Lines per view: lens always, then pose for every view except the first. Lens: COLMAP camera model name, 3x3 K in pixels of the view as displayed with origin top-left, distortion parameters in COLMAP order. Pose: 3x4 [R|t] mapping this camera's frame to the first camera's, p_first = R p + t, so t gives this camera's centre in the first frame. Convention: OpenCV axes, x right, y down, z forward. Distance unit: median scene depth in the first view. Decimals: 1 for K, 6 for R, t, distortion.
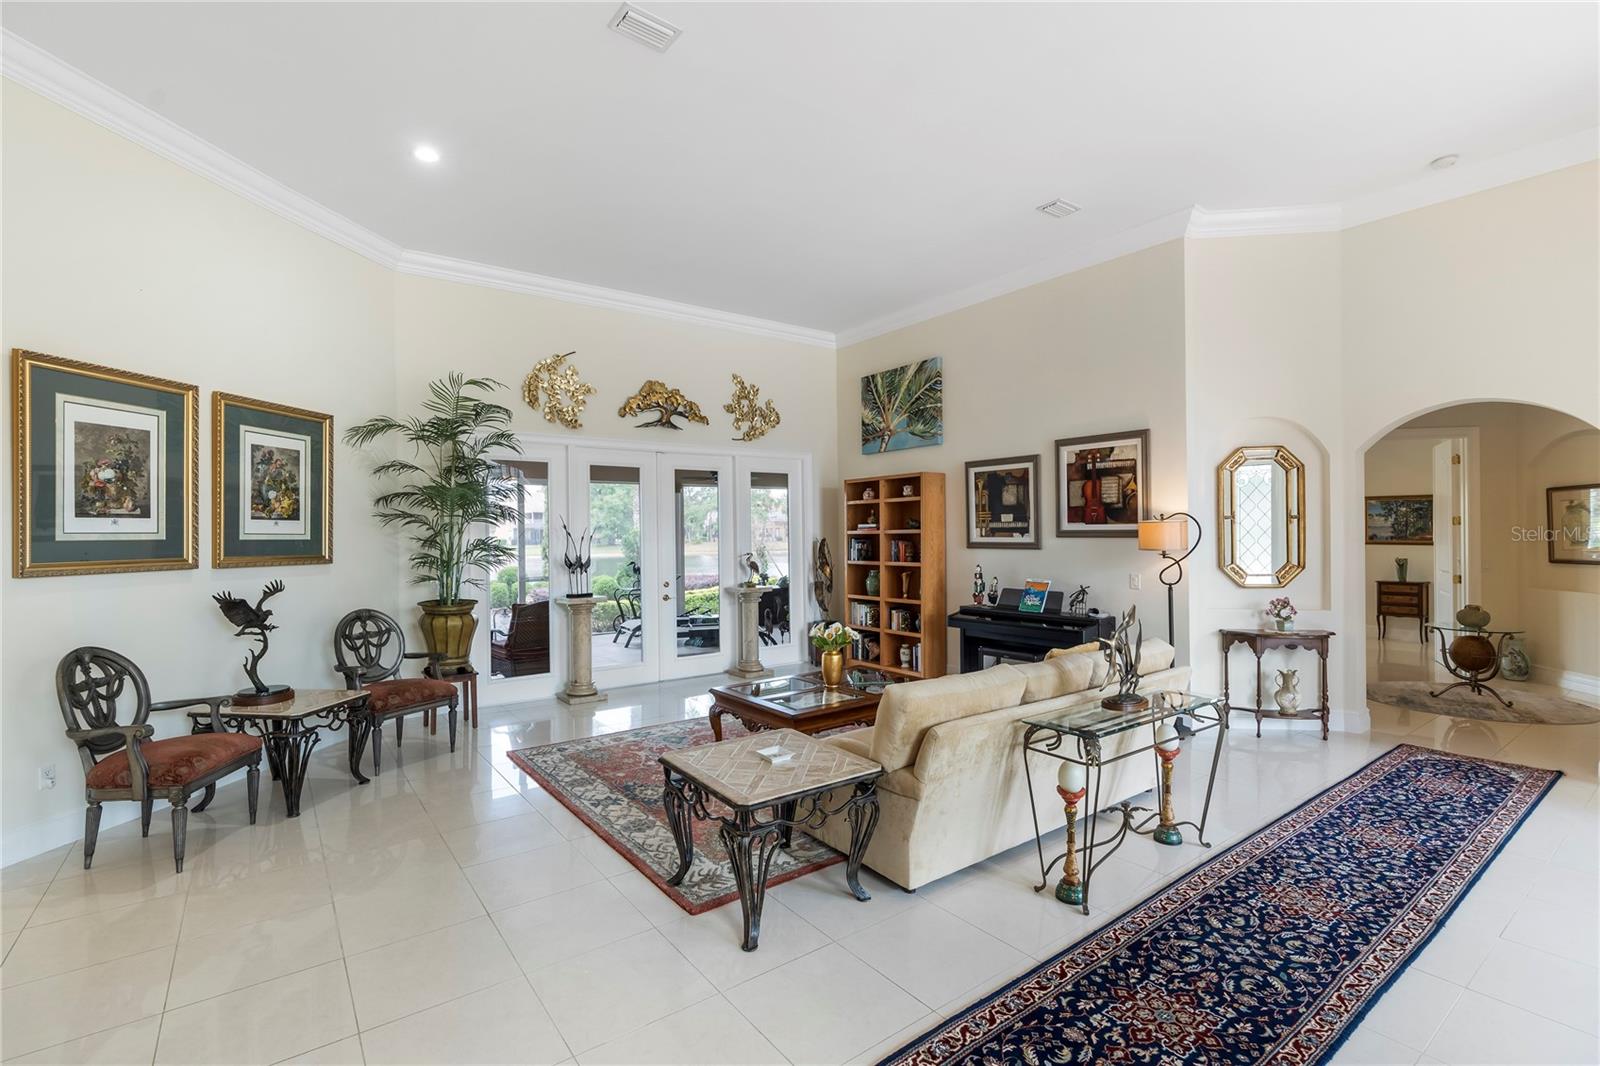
lens RADIAL K [[727.9, 0, 802.4], [0, 727.9, 528.5], [0, 0, 1]] dist [-0.007563, 0.001689]
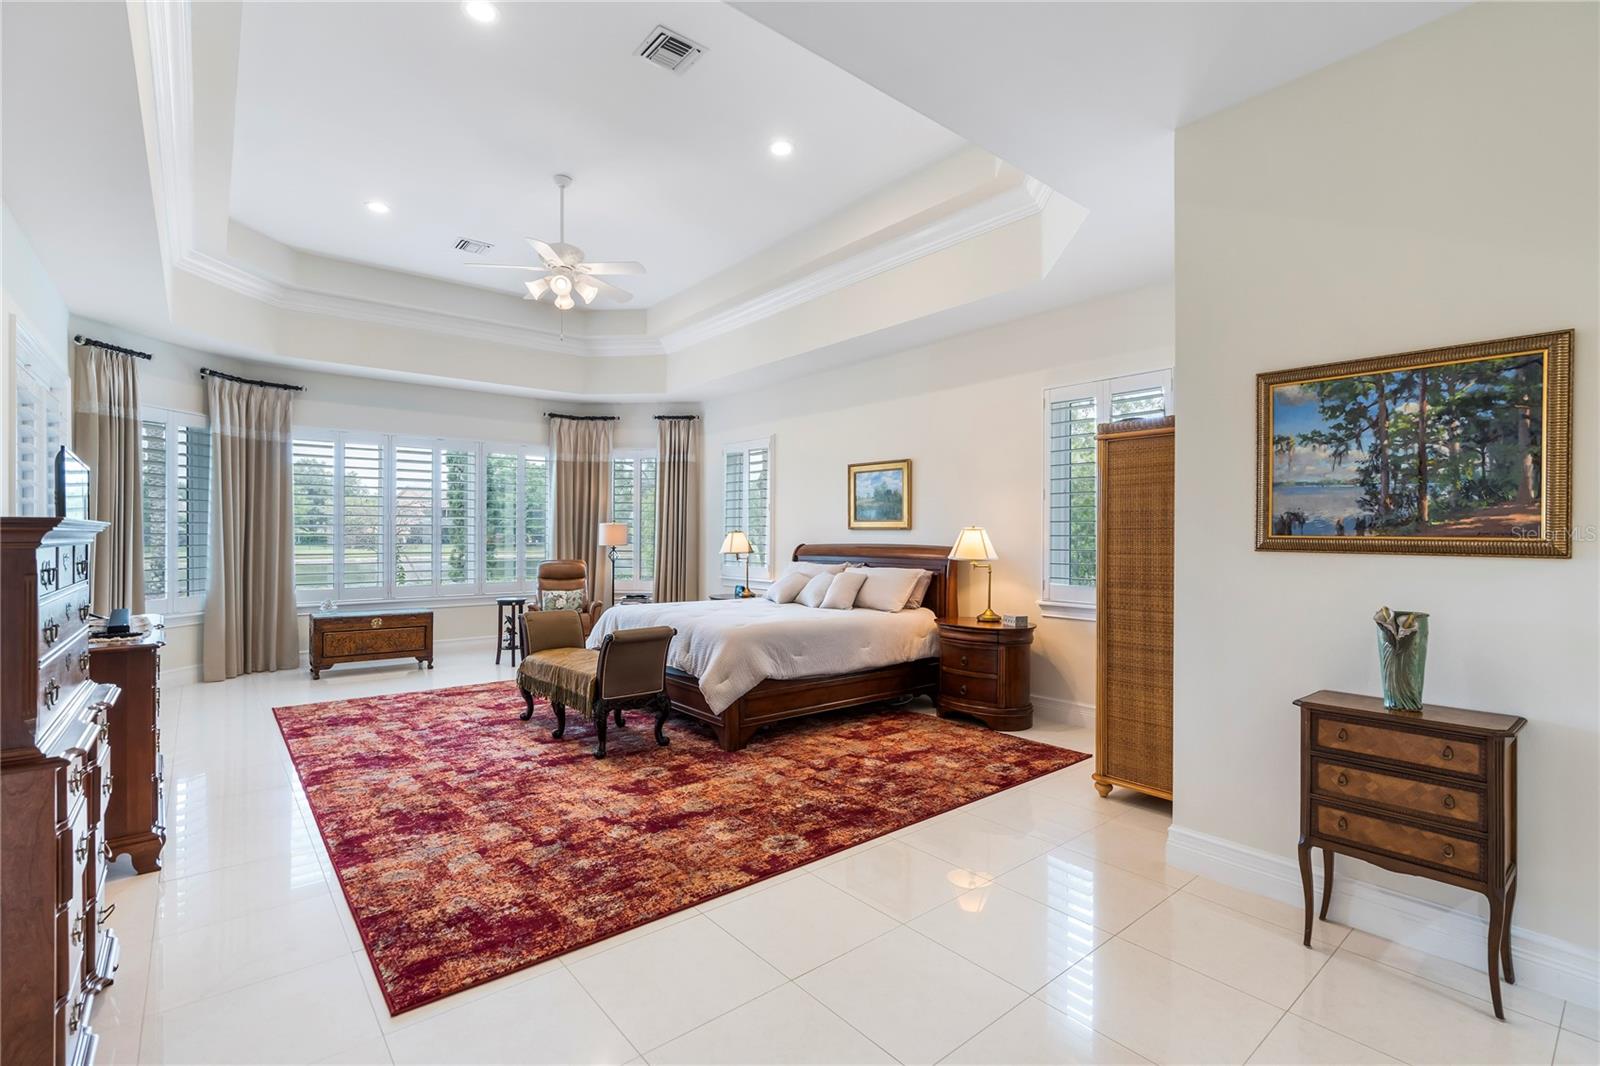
lens RADIAL K [[727.9, 0, 795.7], [0, 727.9, 534.6], [0, 0, 1]] dist [-0.007563, 0.001689]
pose [[0.998429, 0.001741, 0.055997, 0.611543], [-0.002279, 0.999952, 0.009545, 0.013987], [-0.055978, -0.009658, 0.998385, 0.769801]]
